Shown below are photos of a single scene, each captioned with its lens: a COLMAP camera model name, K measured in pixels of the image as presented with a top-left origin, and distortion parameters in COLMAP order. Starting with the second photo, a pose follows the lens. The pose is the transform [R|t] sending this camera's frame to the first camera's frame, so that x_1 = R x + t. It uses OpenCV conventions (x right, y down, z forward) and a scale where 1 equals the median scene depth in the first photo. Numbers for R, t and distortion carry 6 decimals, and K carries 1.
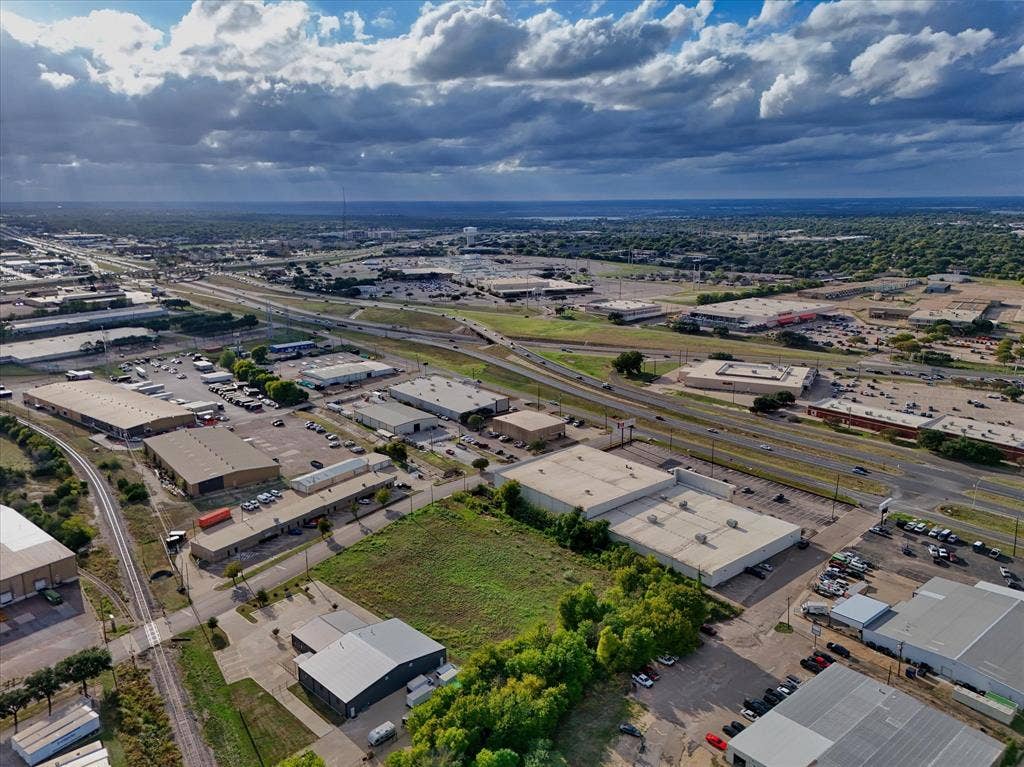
lens RADIAL K [[753.6, 0, 512.0], [0, 753.6, 383.5], [0, 0, 1]] dist [0.102355, -0.126371]
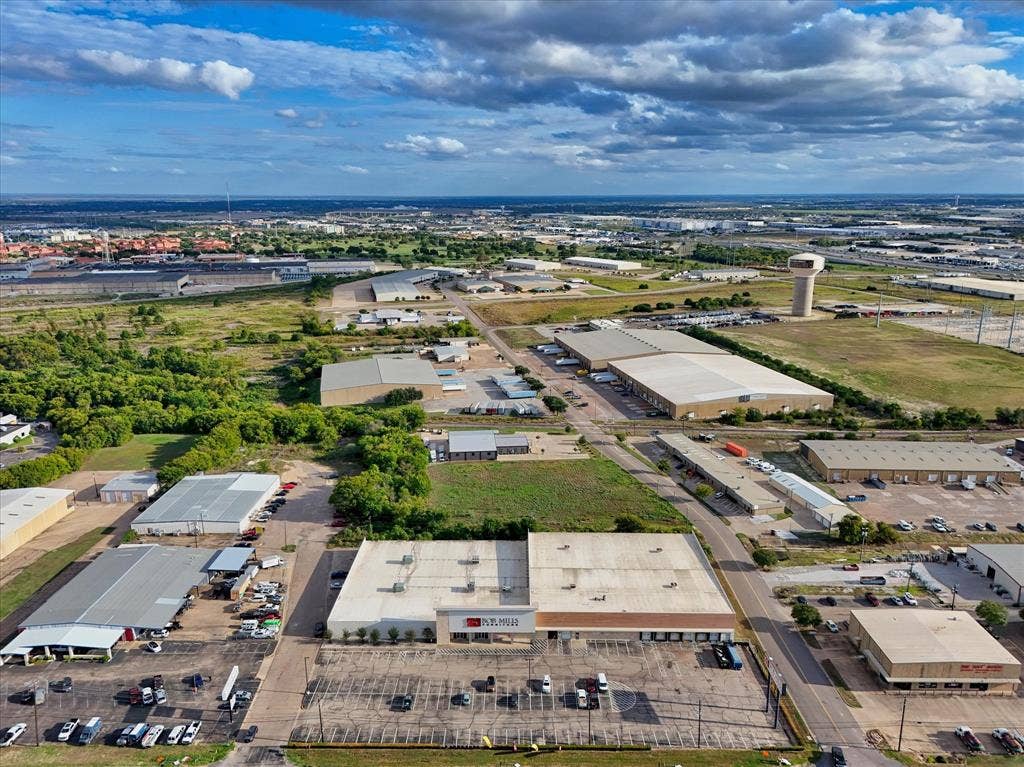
lens RADIAL K [[759.1, 0, 512.0], [0, 759.1, 383.5], [0, 0, 1]] dist [0.084141, -0.077190]
pose [[-0.646549, 0.192421, -0.738207, 0.656636], [-0.177749, 0.903036, 0.391064, -0.303073], [0.741876, 0.384058, -0.549654, 1.235513]]
